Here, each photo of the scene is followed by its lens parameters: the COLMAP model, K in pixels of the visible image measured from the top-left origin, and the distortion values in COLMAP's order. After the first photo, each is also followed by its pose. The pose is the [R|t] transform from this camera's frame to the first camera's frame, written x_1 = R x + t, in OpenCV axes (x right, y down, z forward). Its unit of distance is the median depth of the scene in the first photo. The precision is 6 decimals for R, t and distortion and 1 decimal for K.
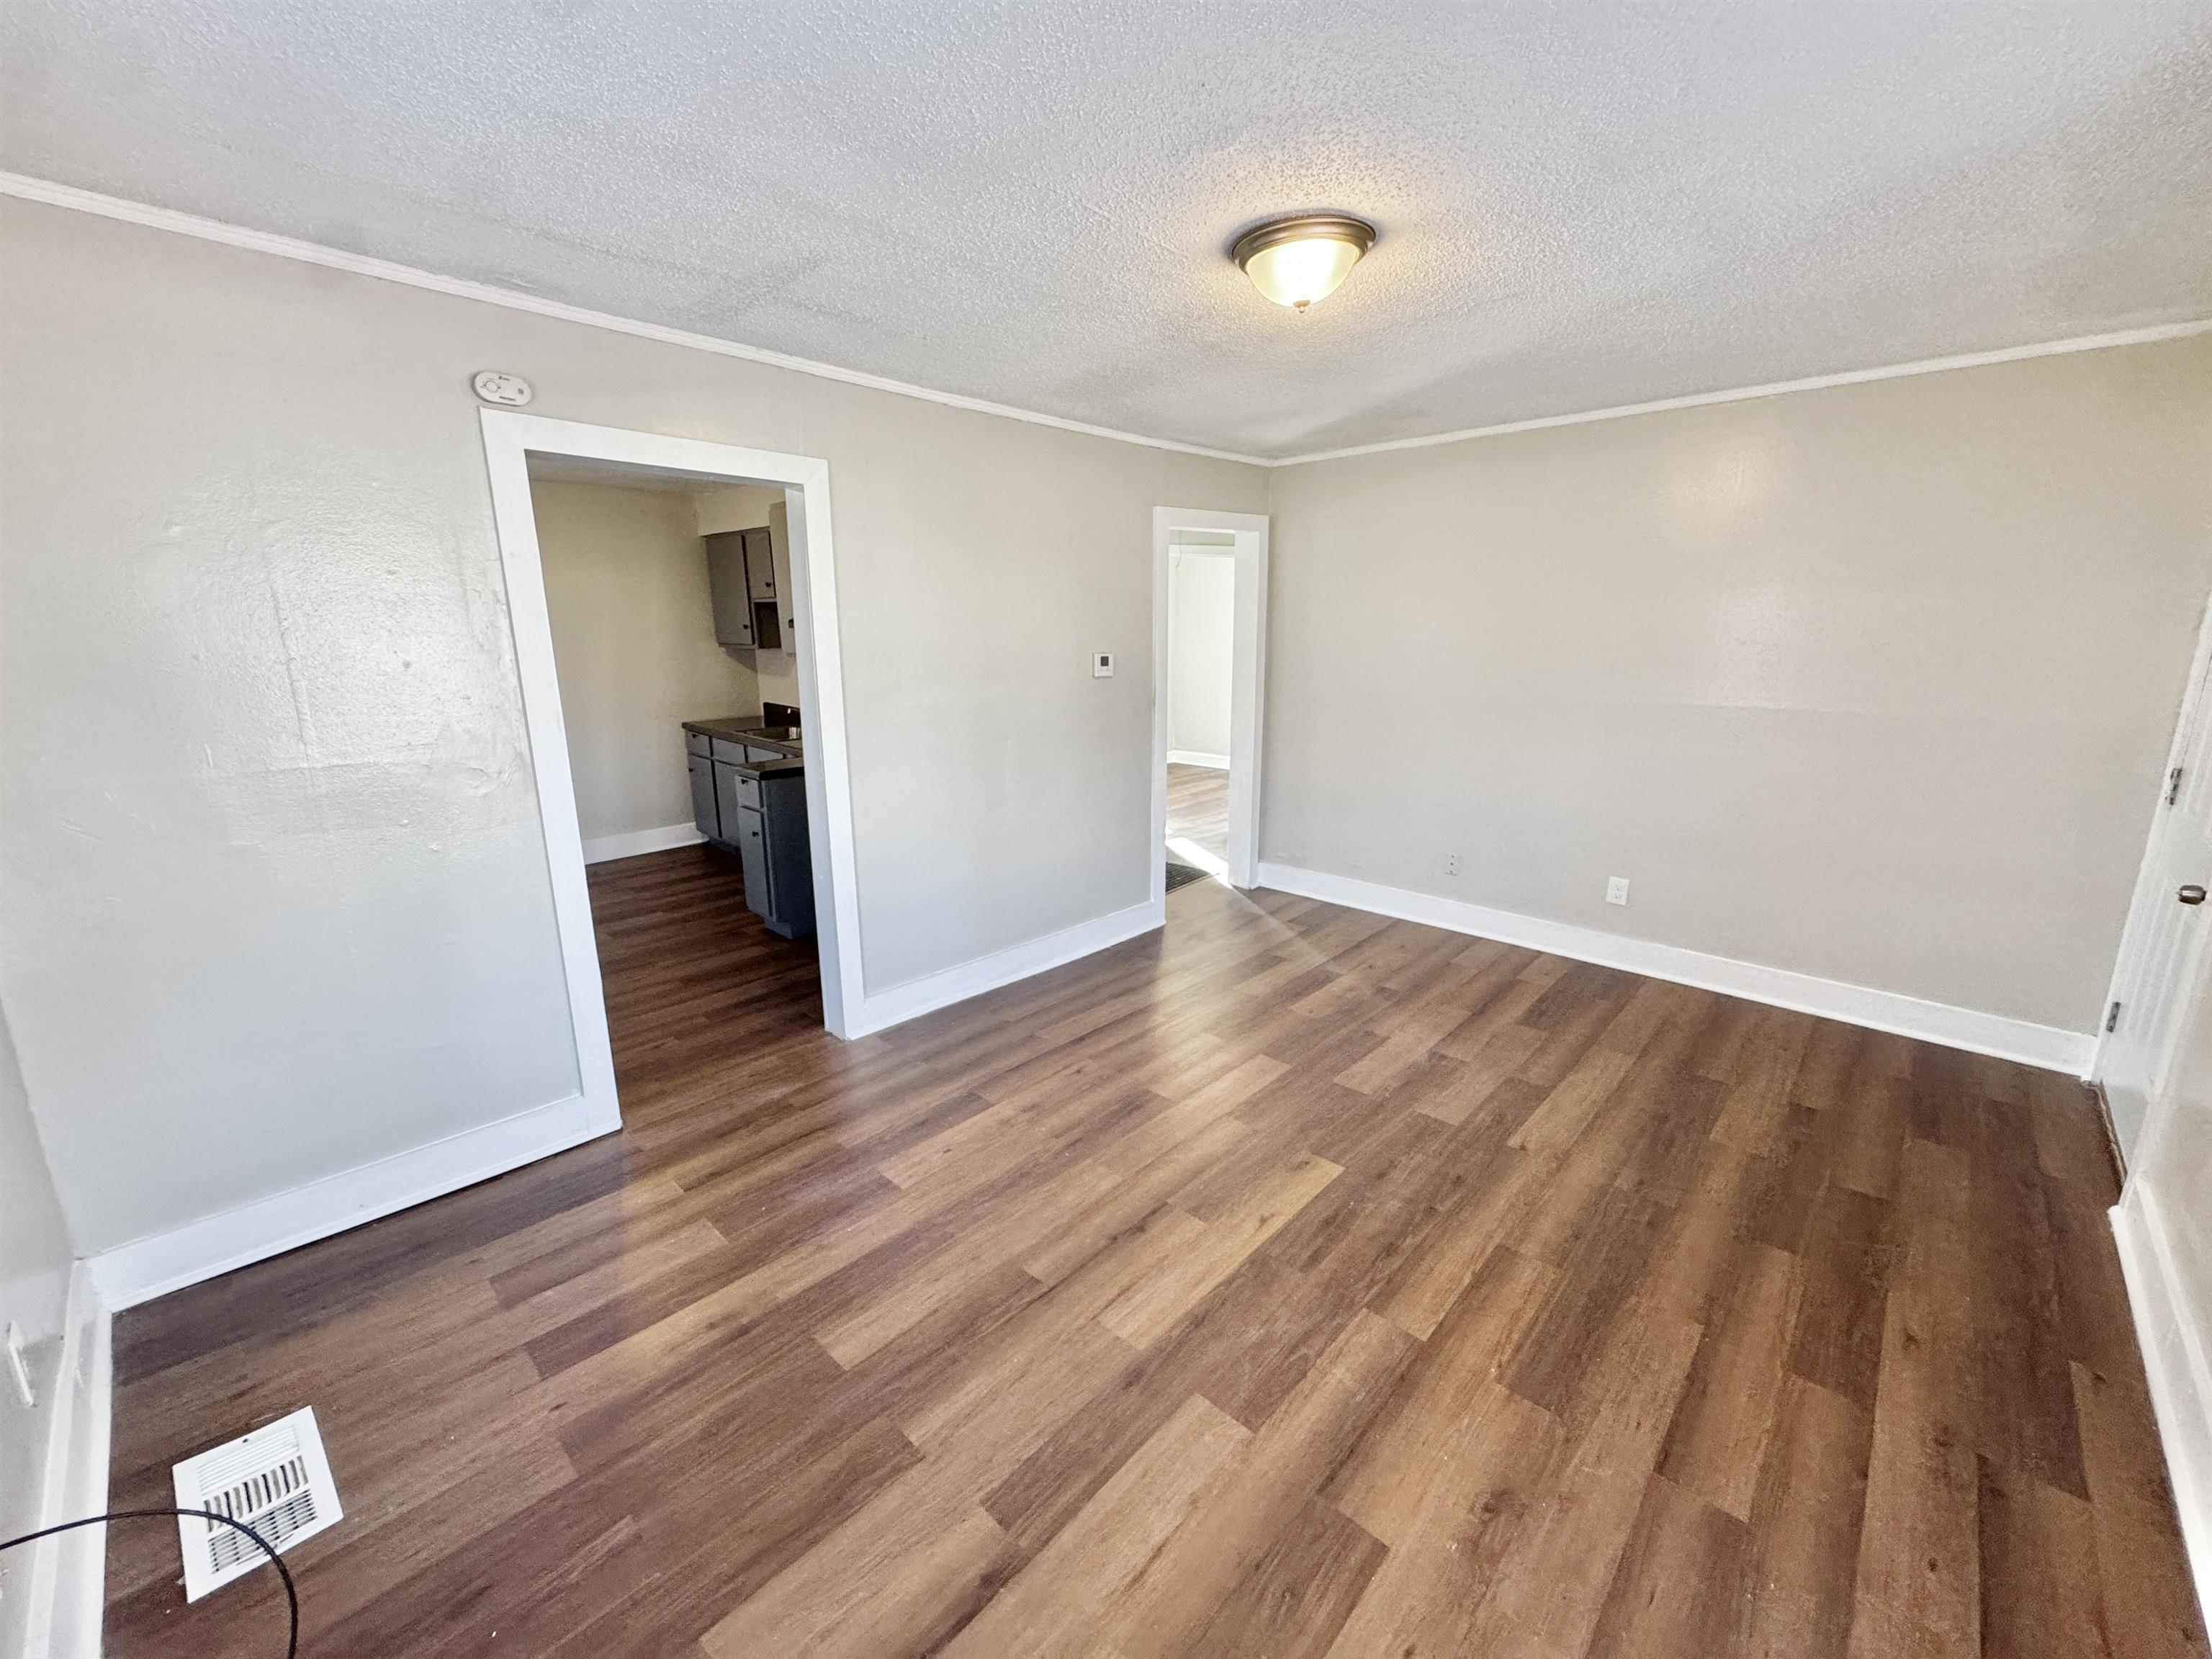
lens RADIAL K [[881.7, 0, 1109.7], [0, 881.7, 831.6], [0, 0, 1]] dist [-0.001108, 0.000073]
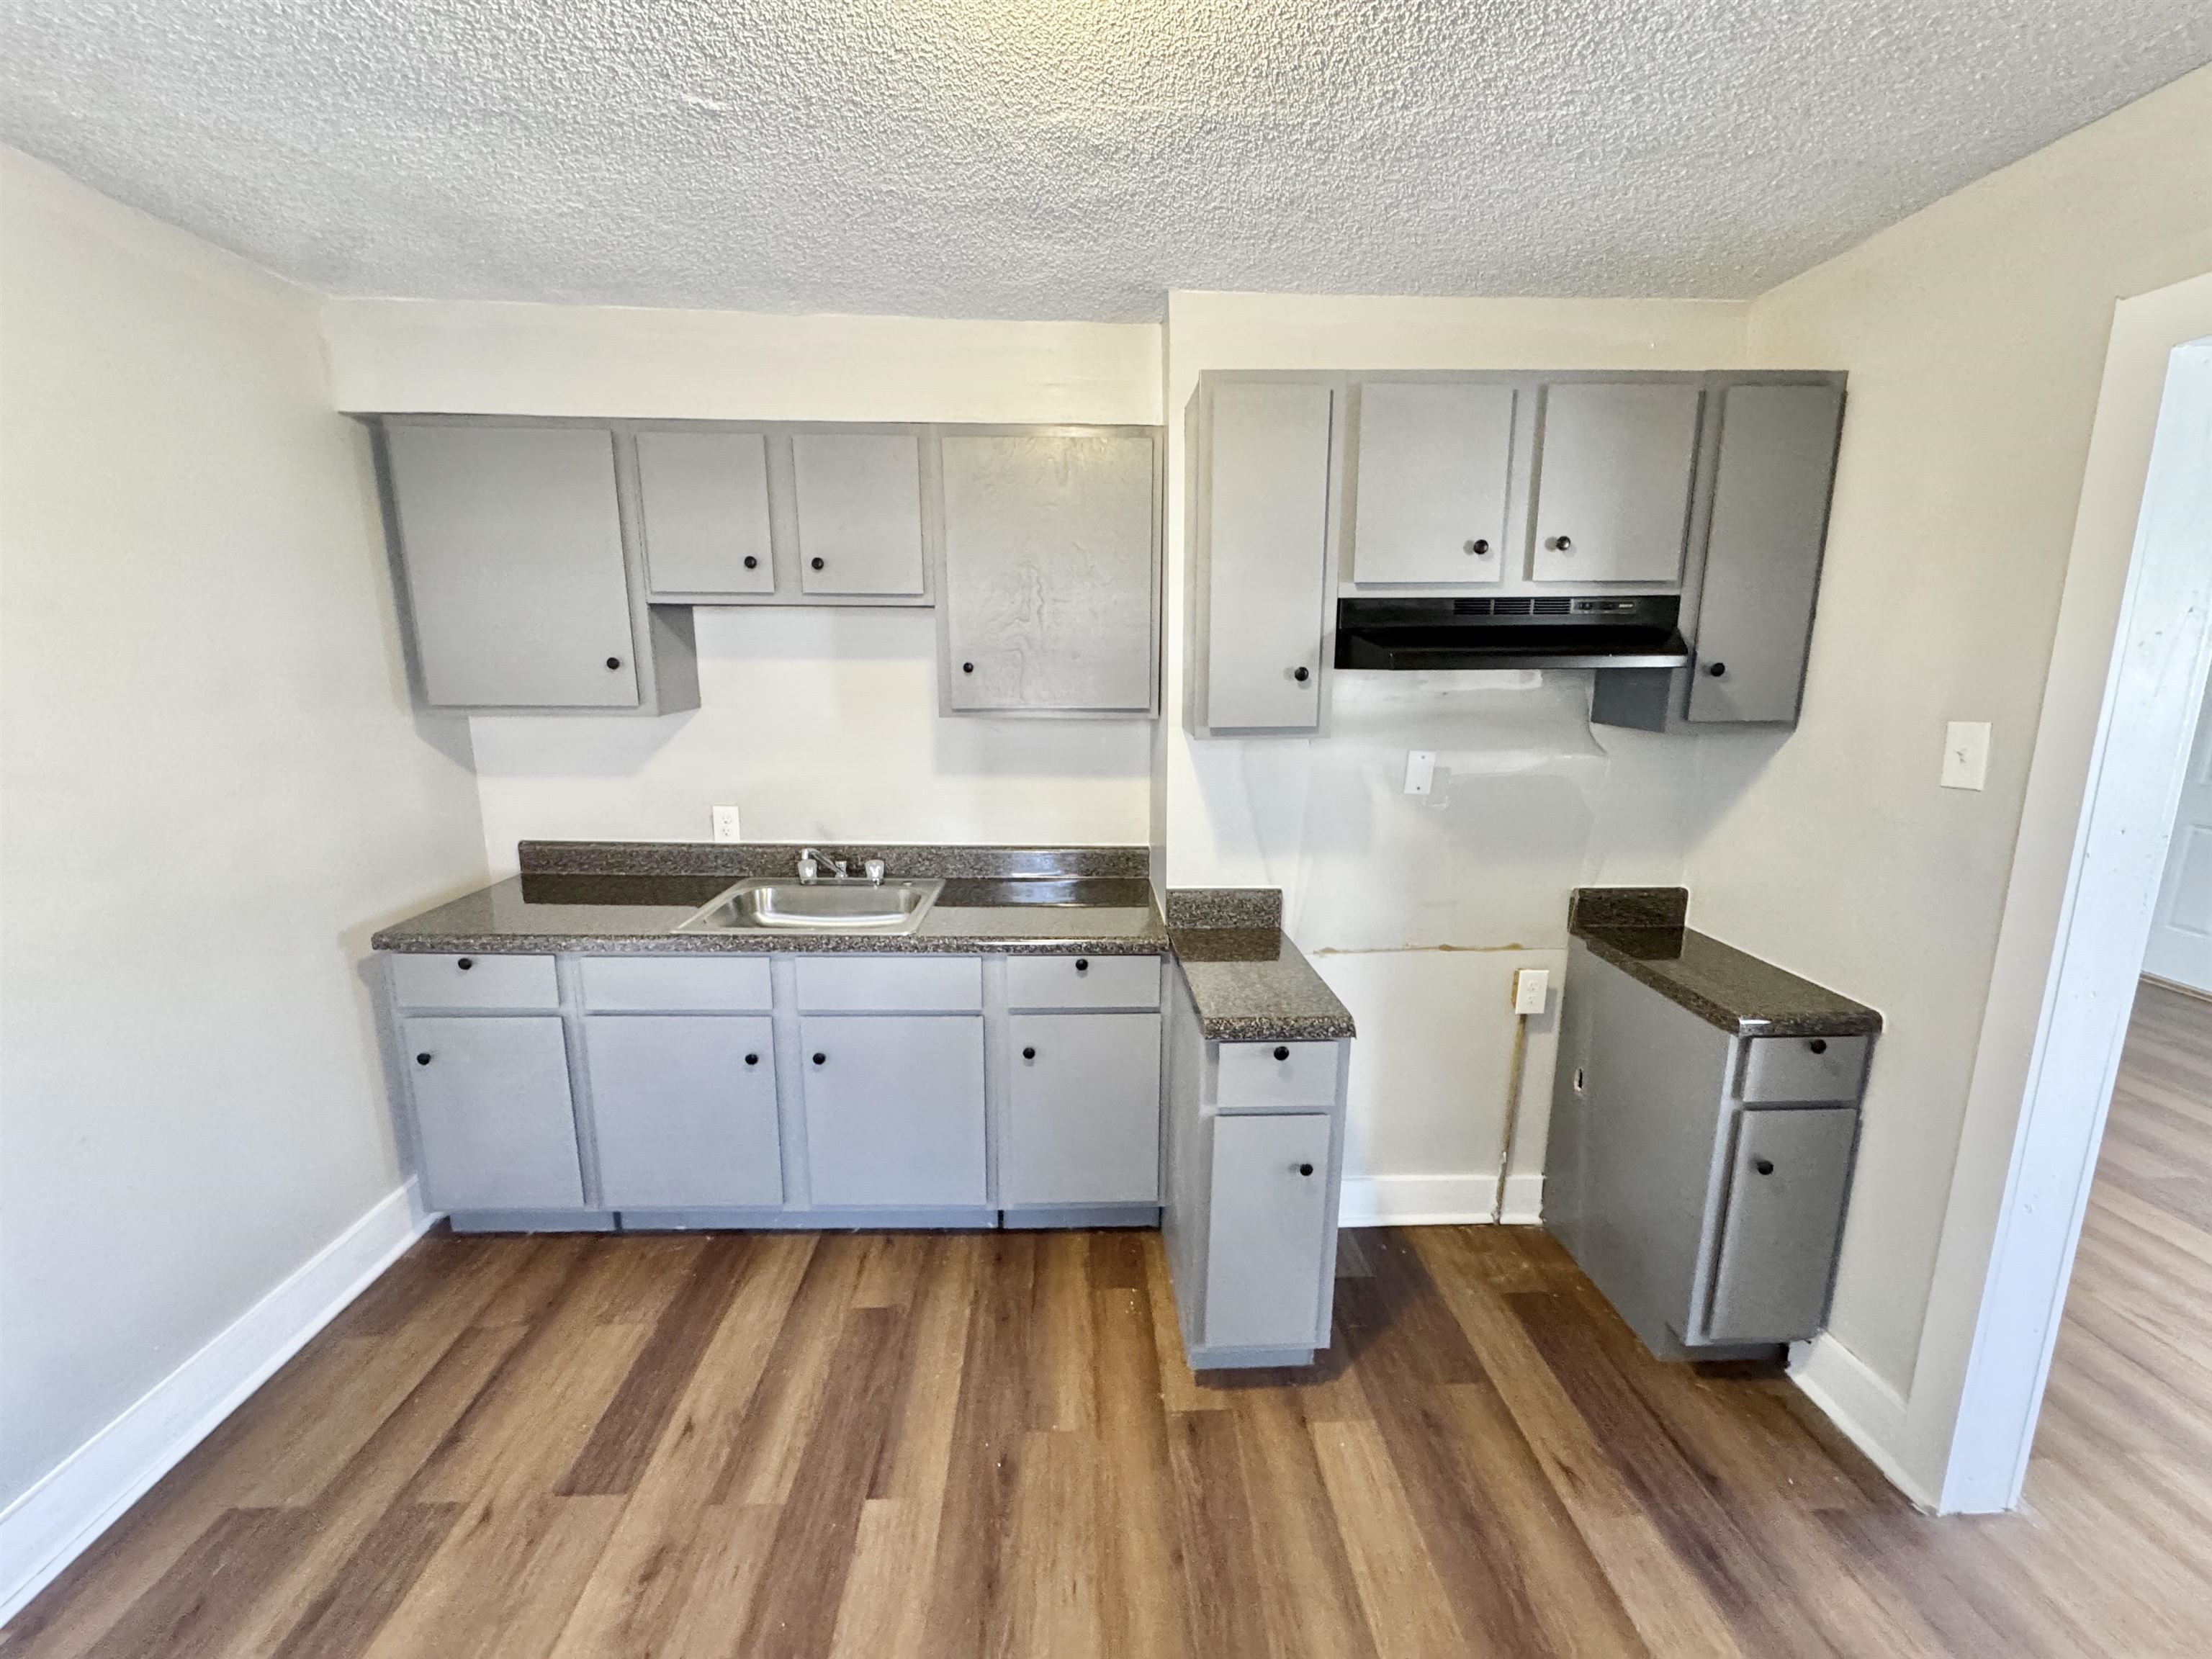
lens RADIAL K [[909.9, 0, 1106.0], [0, 909.9, 829.5], [0, 0, 1]] dist [-0.000880, -0.000015]
pose [[0.696279, -0.136574, 0.704658, -1.108753], [0.160561, 0.986489, 0.032546, -0.272823], [-0.699582, 0.090479, 0.708801, 1.108819]]
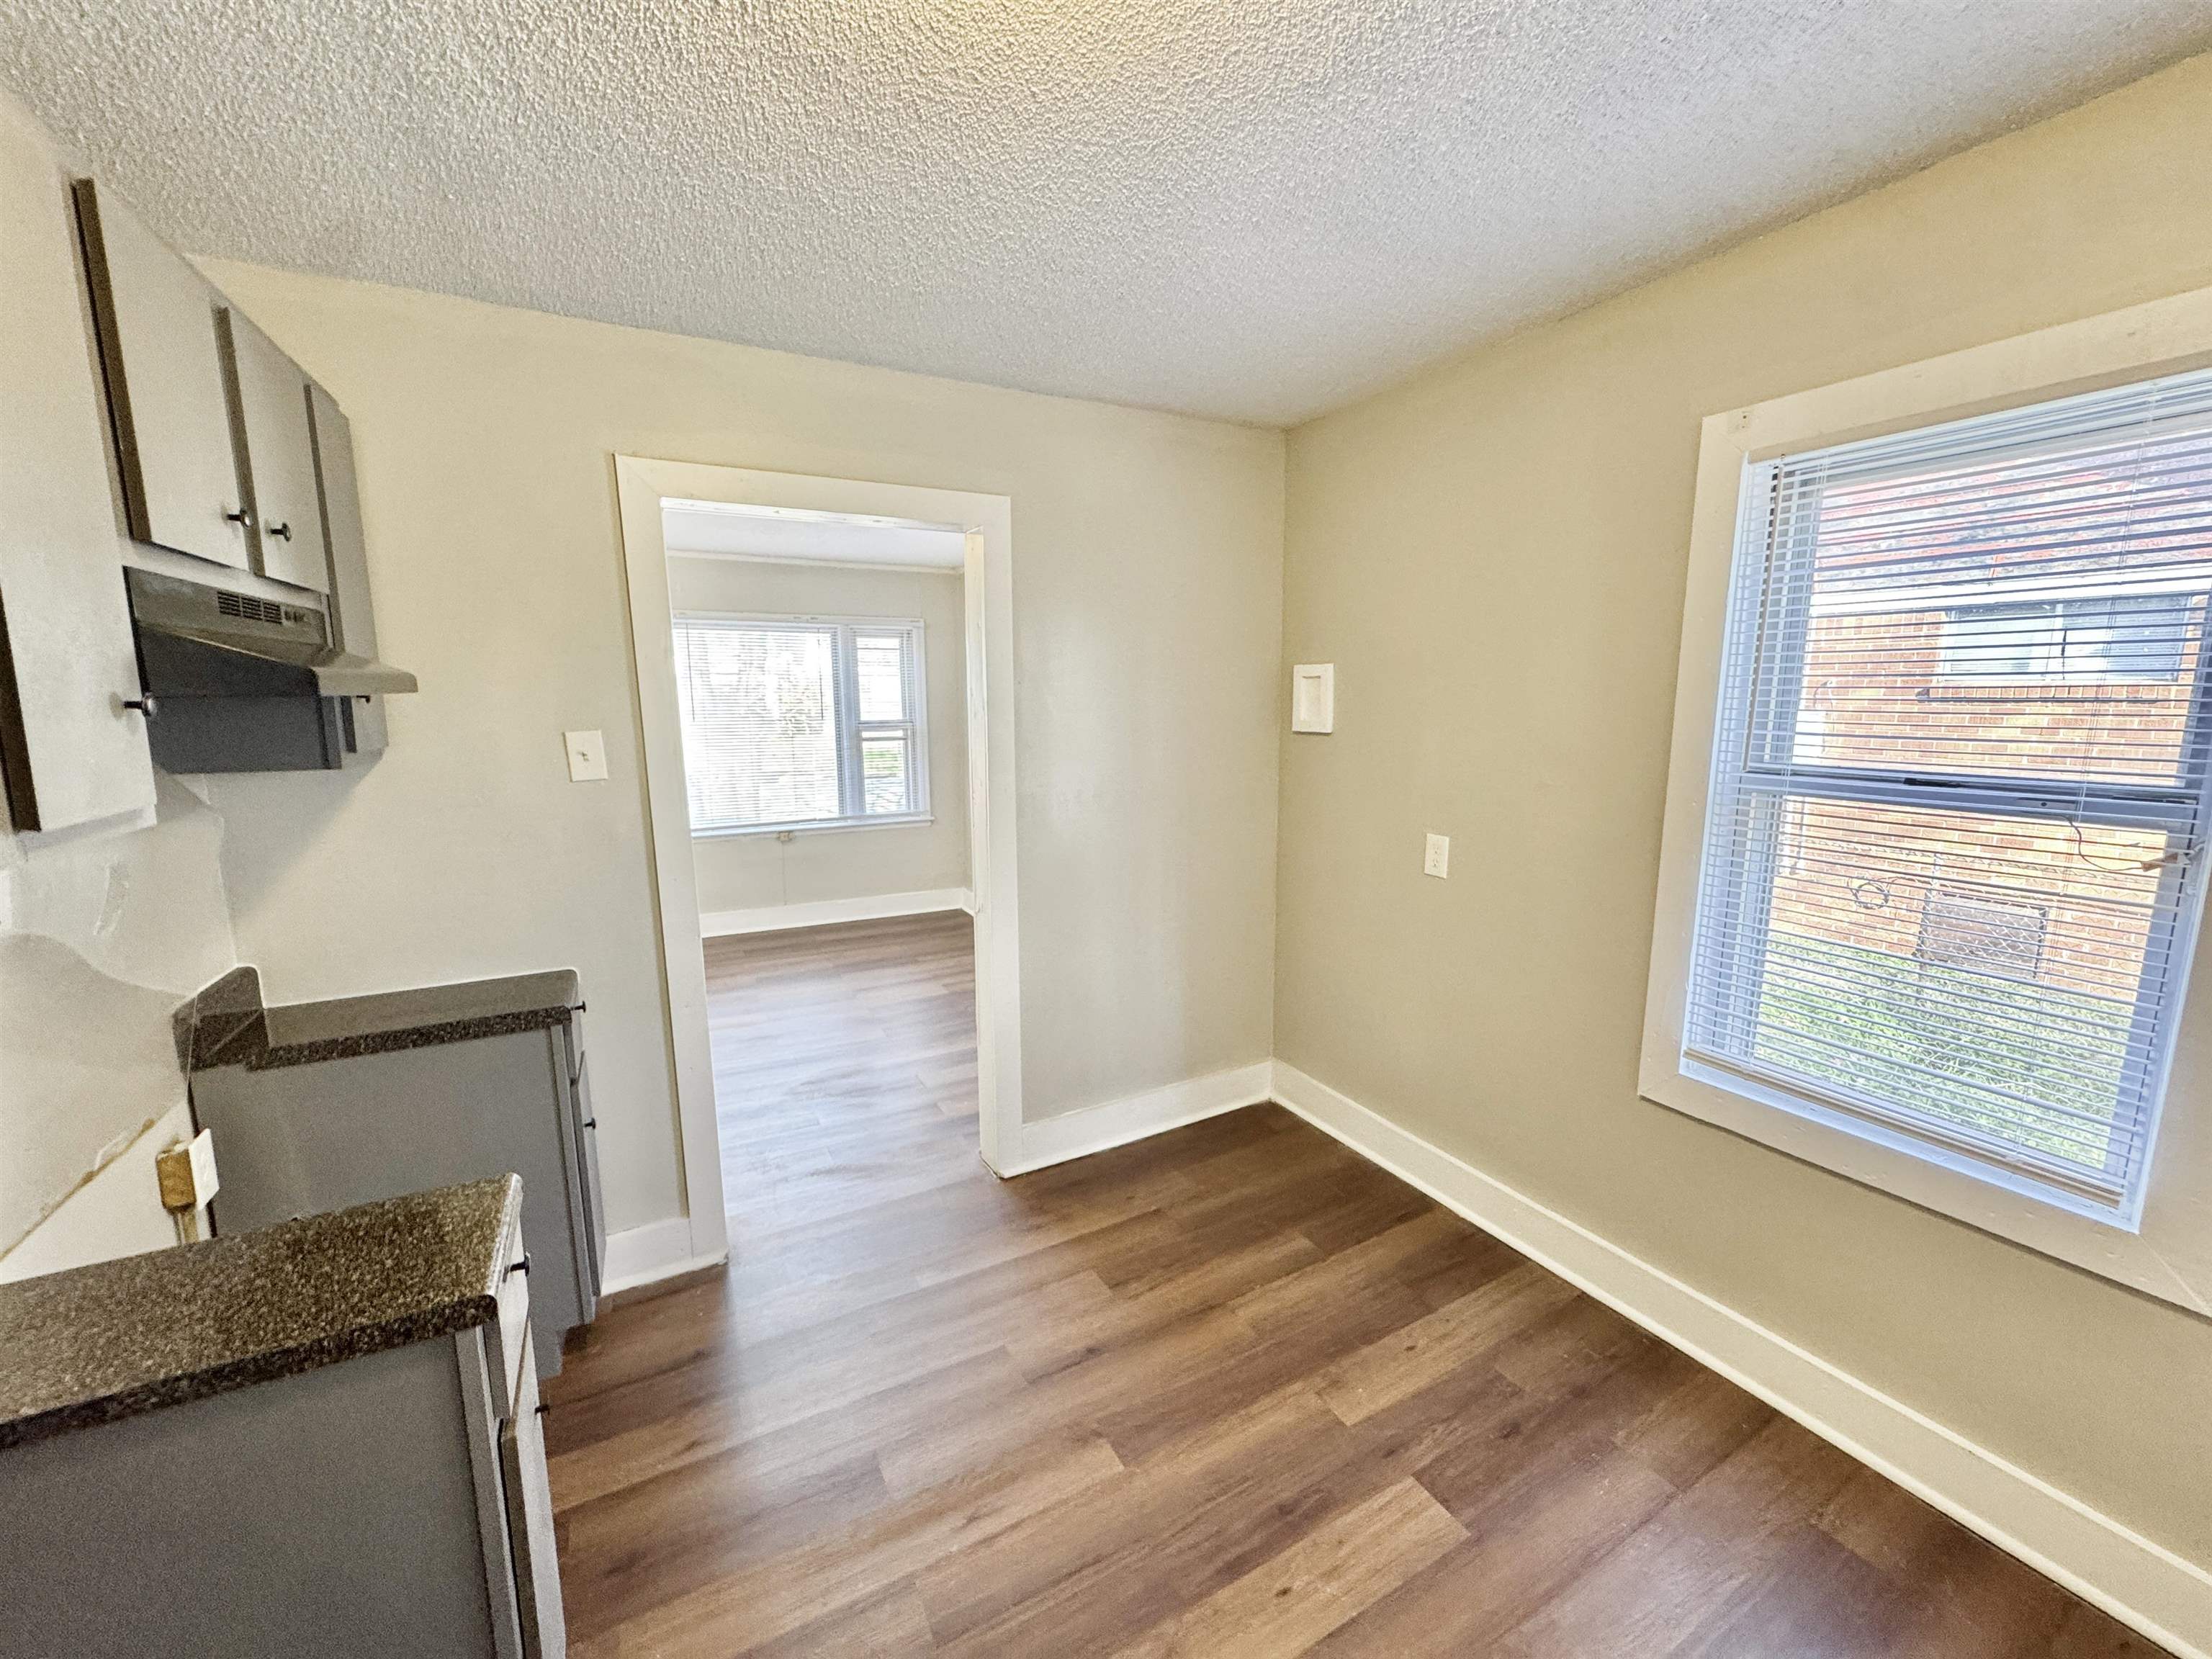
lens RADIAL K [[881.7, 0, 1109.7], [0, 881.7, 831.6], [0, 0, 1]] dist [-0.001108, 0.000073]
pose [[-0.947680, -0.048193, 0.315562, -0.979993], [0.074957, 0.927305, 0.366725, -0.390800], [-0.310295, 0.371192, -0.875176, 1.656104]]
